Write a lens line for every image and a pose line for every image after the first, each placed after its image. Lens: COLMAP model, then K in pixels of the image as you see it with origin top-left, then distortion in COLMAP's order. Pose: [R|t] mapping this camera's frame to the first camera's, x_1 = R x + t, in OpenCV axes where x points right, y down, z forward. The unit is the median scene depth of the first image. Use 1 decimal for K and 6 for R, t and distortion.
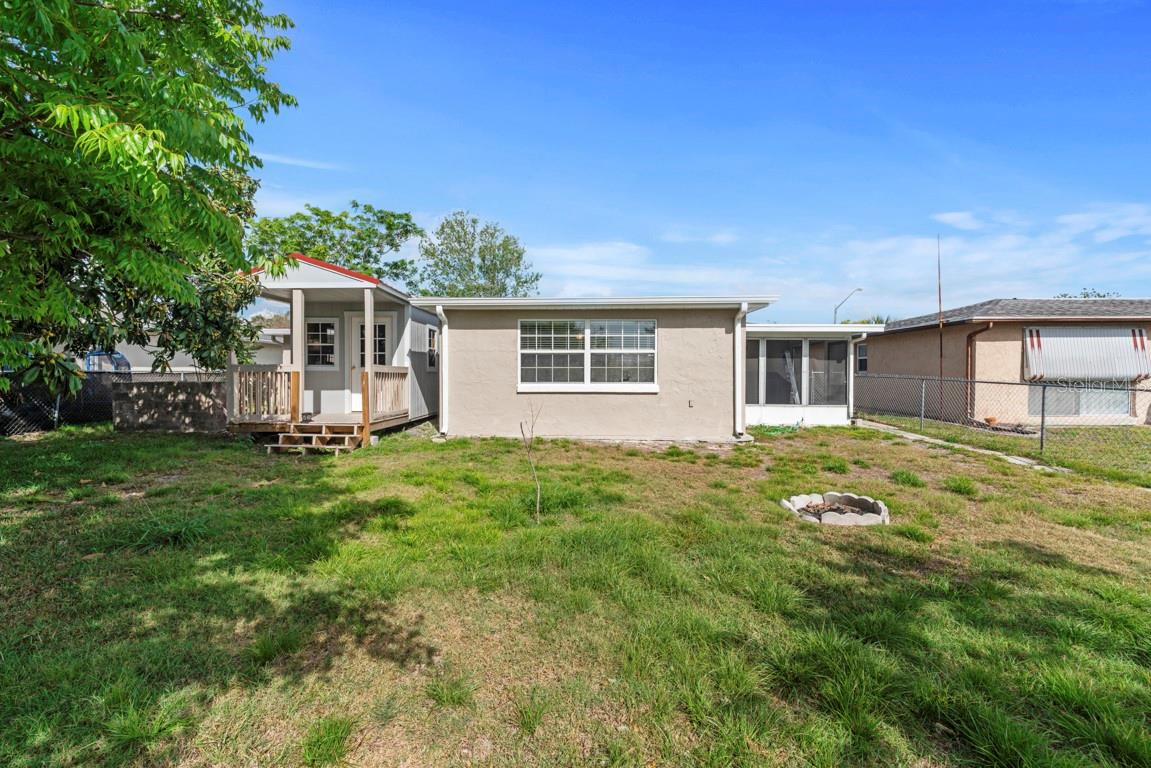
lens RADIAL K [[458.2, 0, 565.2], [0, 458.2, 379.0], [0, 0, 1]] dist [-0.002795, -0.000324]
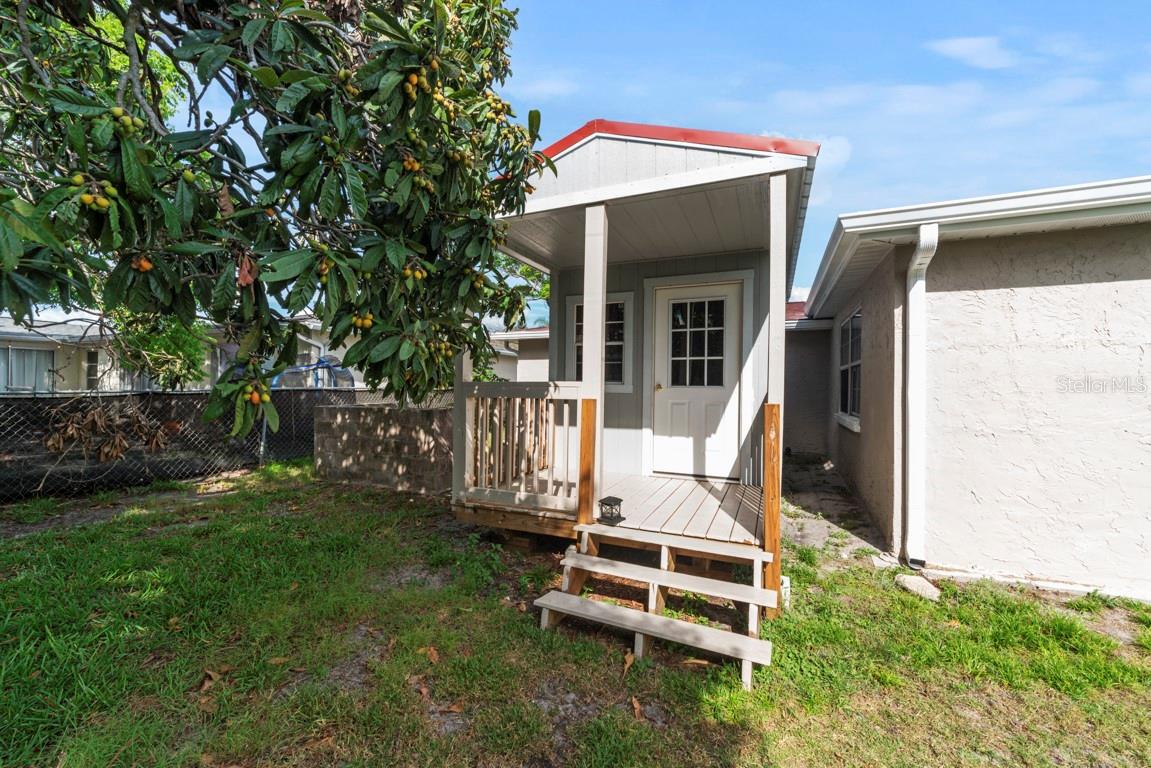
lens RADIAL K [[463.1, 0, 564.7], [0, 463.1, 384.2], [0, 0, 1]] dist [-0.001119, -0.000206]
pose [[0.918983, 0.006531, -0.394243, -0.378475], [-0.012972, 0.999822, -0.013674, -0.020569], [0.394083, 0.017680, 0.918905, 0.513389]]
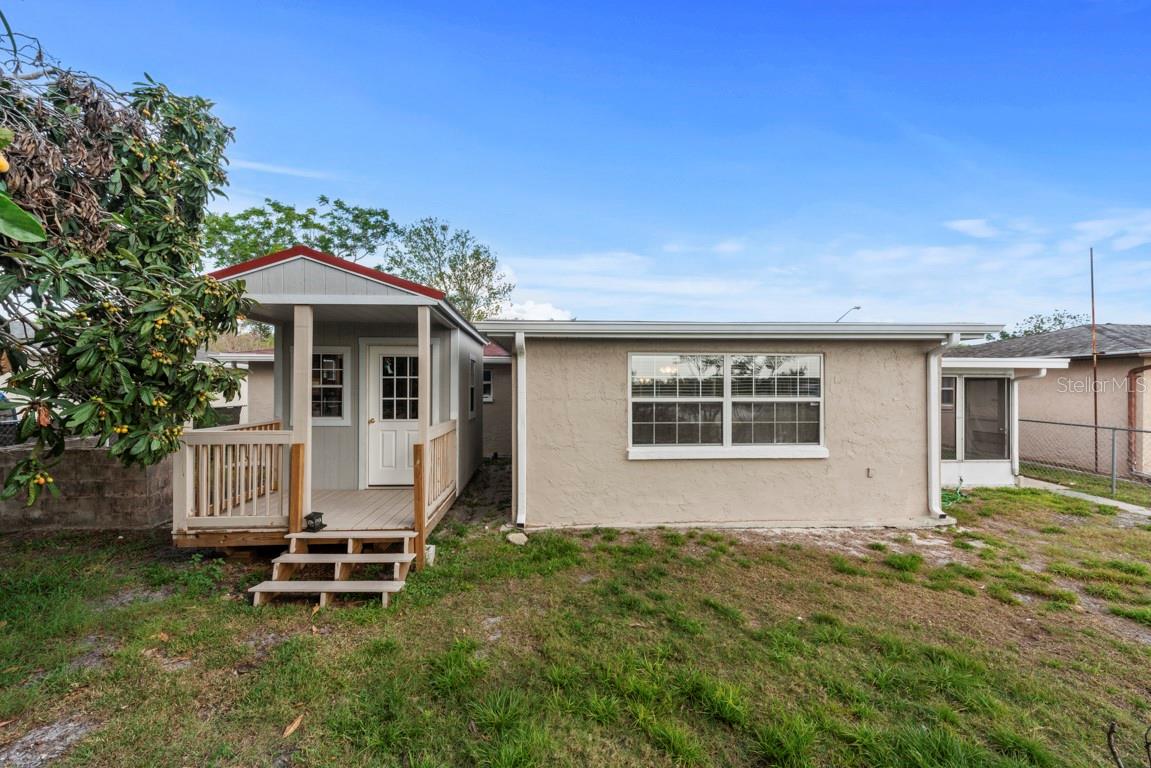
lens RADIAL K [[463.1, 0, 564.7], [0, 463.1, 384.2], [0, 0, 1]] dist [-0.001119, -0.000206]
pose [[0.996485, 0.001467, 0.083760, -0.253995], [-0.000161, 0.999878, -0.015605, -0.071706], [-0.083772, 0.015537, 0.996364, 0.320243]]
